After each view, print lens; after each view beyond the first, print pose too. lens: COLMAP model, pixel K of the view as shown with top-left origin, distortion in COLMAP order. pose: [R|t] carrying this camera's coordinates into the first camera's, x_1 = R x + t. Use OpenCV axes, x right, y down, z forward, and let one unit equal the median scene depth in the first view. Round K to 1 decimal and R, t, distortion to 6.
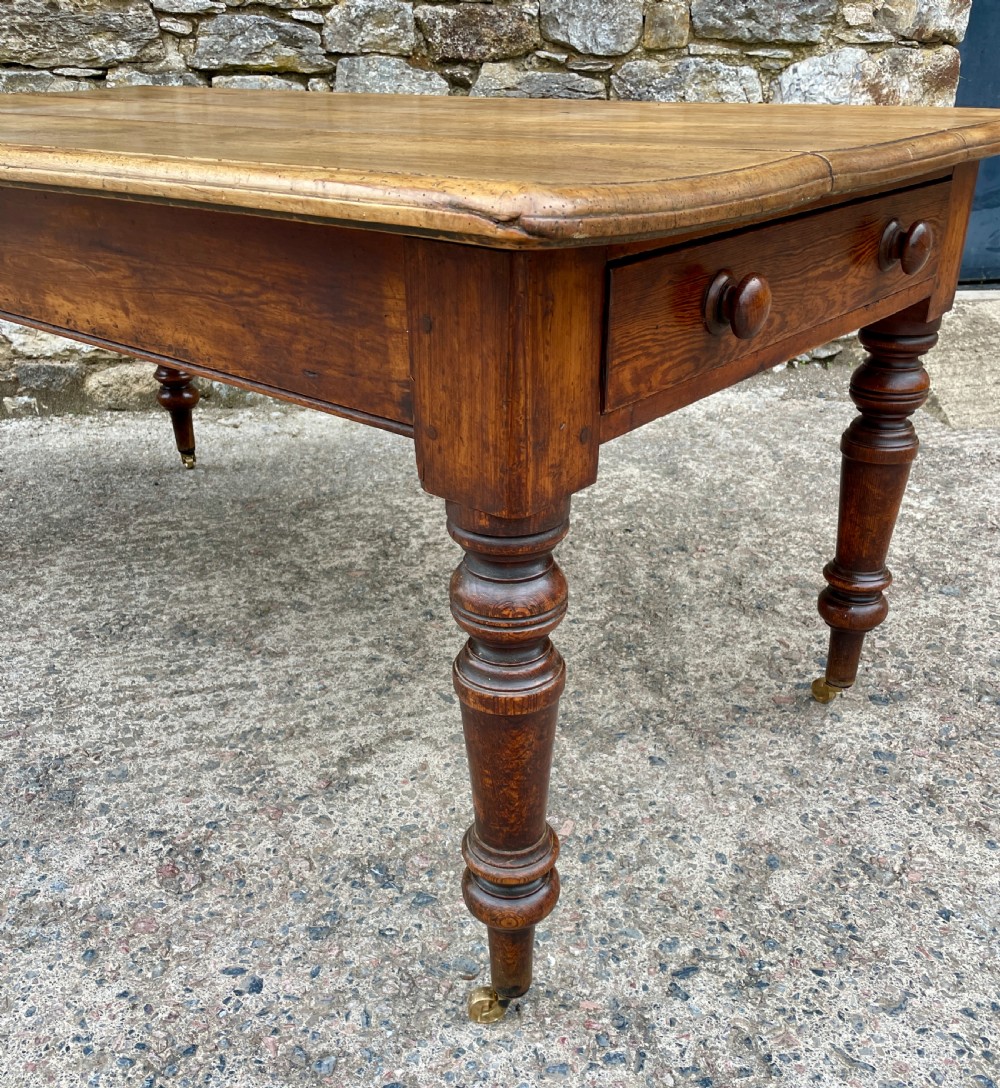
lens RADIAL K [[1044.8, 0, 504.0], [0, 1044.8, 603.6], [0, 0, 1]] dist [0.045431, 0.000000]
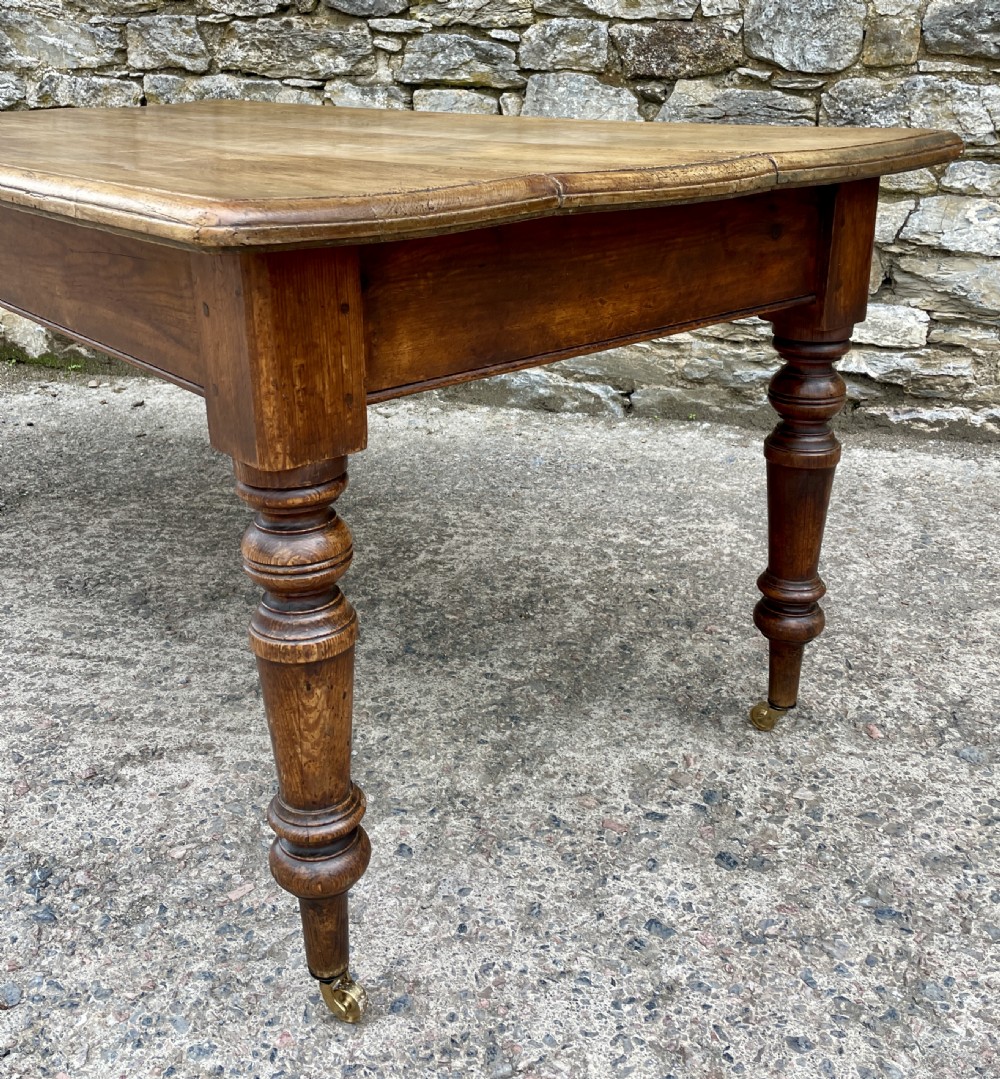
lens RADIAL K [[1155.1, 0, 481.6], [0, 1155.1, 441.4], [0, 0, 1]] dist [0.034743, 0.000000]
pose [[0.897009, 0.143226, -0.418163, 0.445092], [-0.206867, 0.972074, -0.110806, -0.067157], [0.390615, 0.185898, 0.901588, 0.084127]]
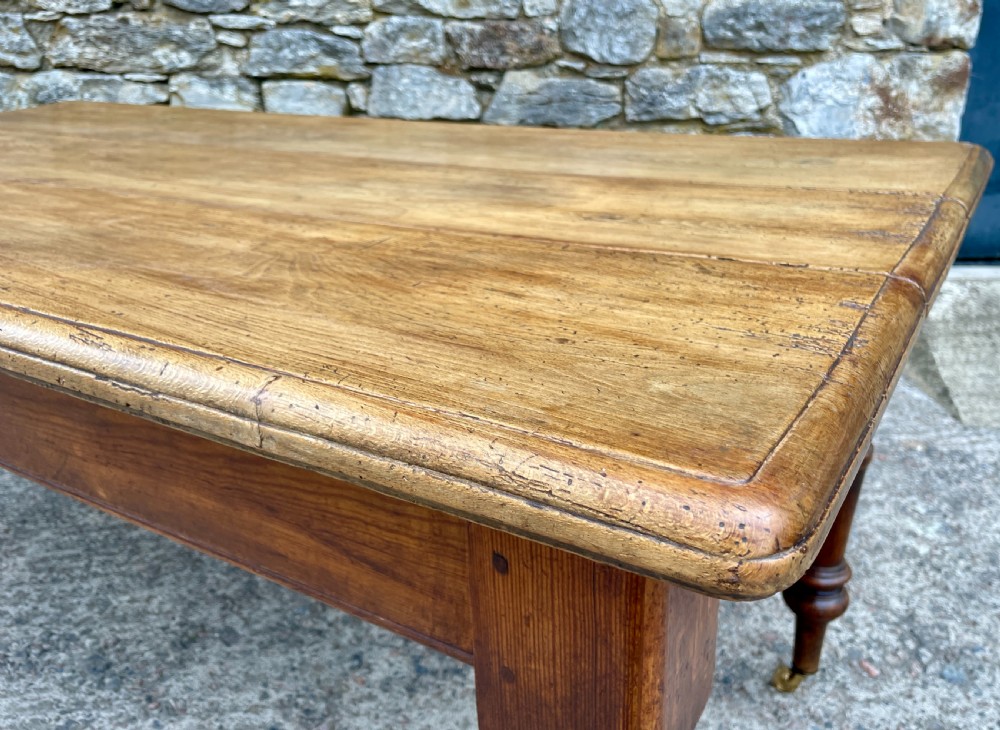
lens RADIAL K [[835.3, 0, 511.5], [0, 835.3, 343.4], [0, 0, 1]] dist [0.072507, -0.118041]
pose [[0.993230, 0.039658, -0.109188, 0.134293], [-0.052387, 0.991832, -0.116297, -0.190512], [0.103684, 0.121230, 0.987194, 0.256811]]
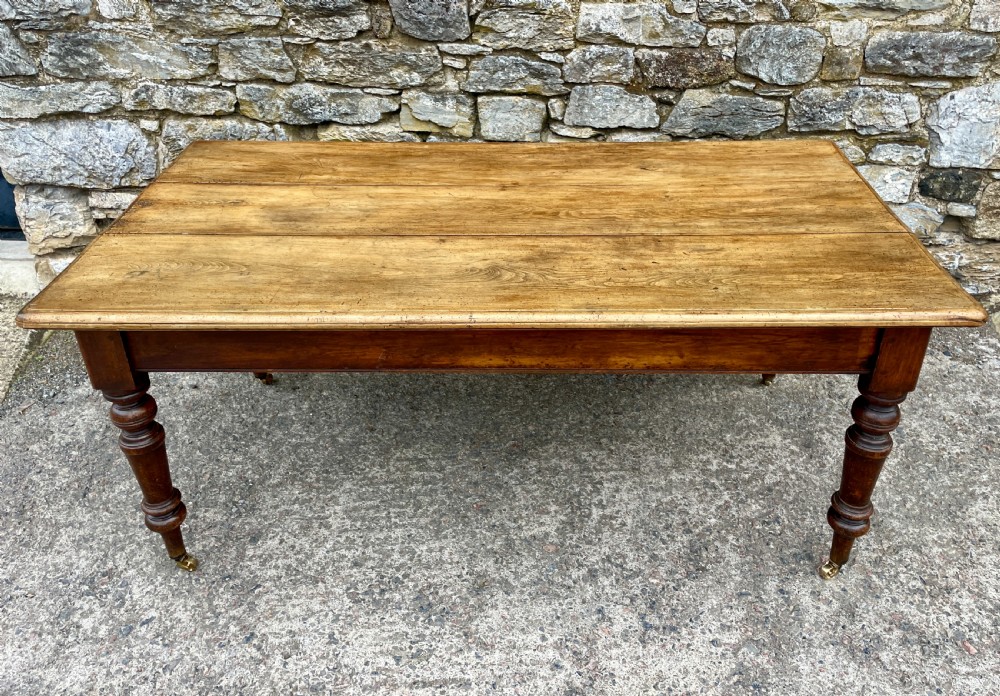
lens RADIAL K [[842.3, 0, 516.3], [0, 842.3, 278.2], [0, 0, 1]] dist [0.071765, -0.096270]
pose [[0.980418, 0.094686, -0.172670, -0.032700], [-0.088014, 0.995061, 0.045912, -0.461195], [0.176165, -0.029816, 0.983909, -0.063085]]
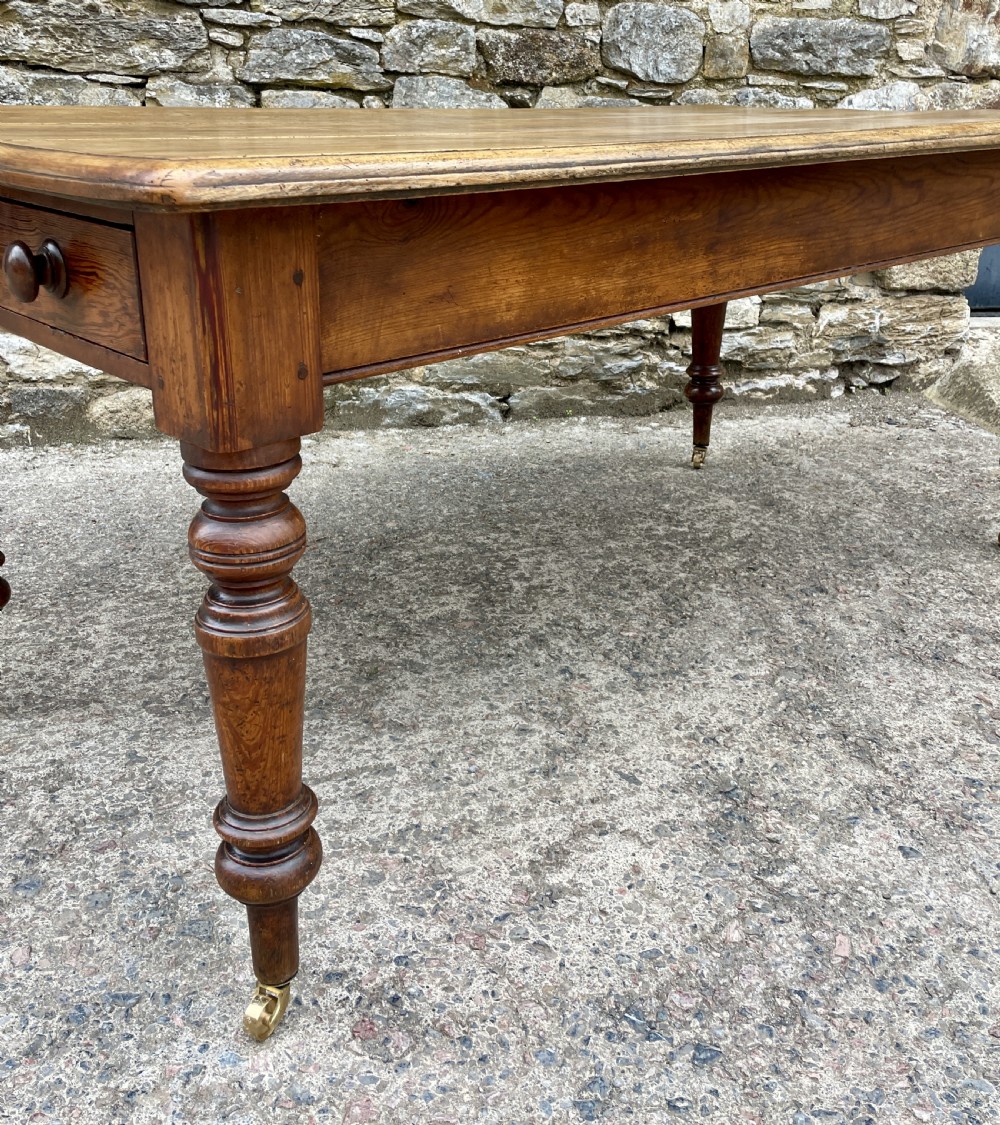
lens RADIAL K [[1131.1, 0, 537.3], [0, 1131.1, 438.9], [0, 0, 1]] dist [0.036461, 0.000000]
pose [[0.994389, -0.001345, 0.105773, -0.199403], [0.019943, 0.984372, -0.174971, -0.017421], [-0.103884, 0.176098, 0.978876, 0.060377]]
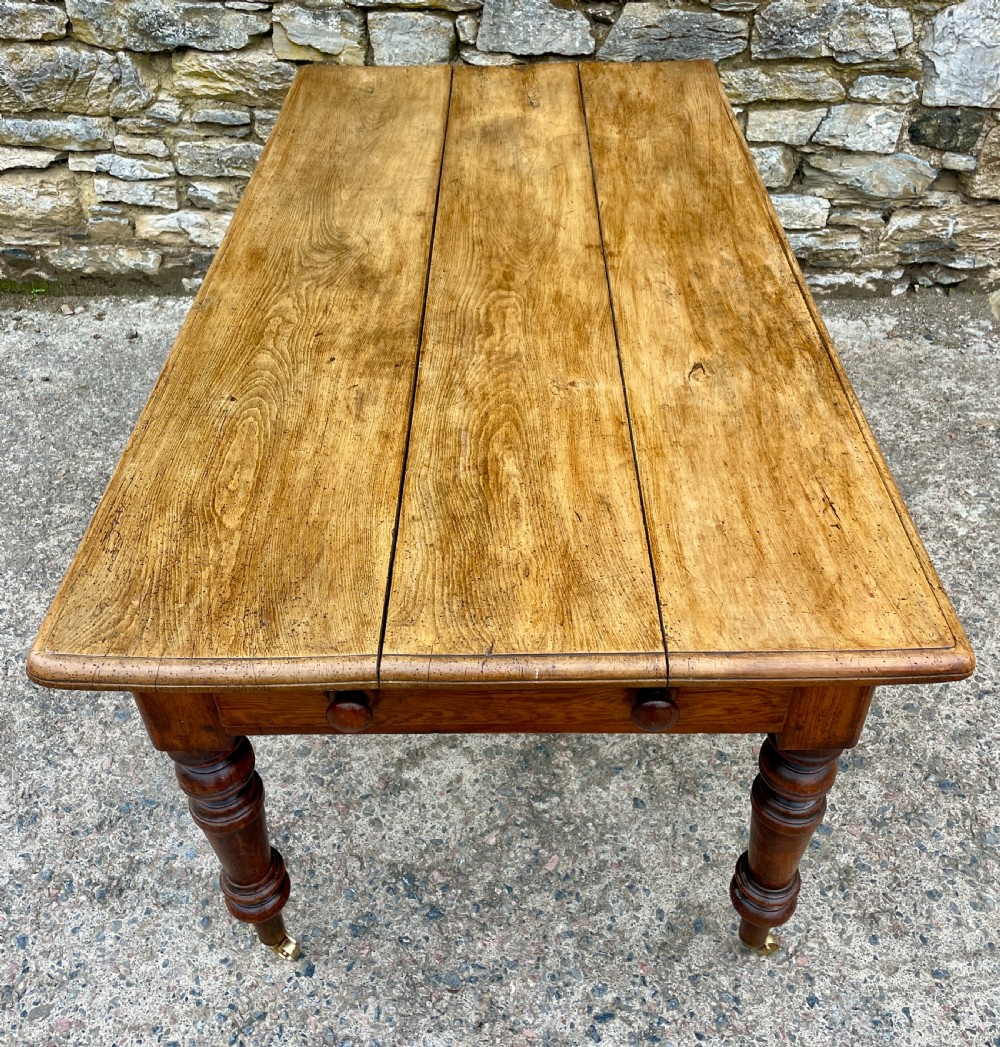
lens RADIAL K [[1035.5, 0, 507.5], [0, 1035.5, 505.3], [0, 0, 1]] dist [0.026050, 0.000000]
pose [[0.982592, 0.119300, -0.142407, 0.100962], [-0.084823, 0.970096, 0.227416, -0.380961], [0.165279, -0.211378, 0.963329, -0.130660]]
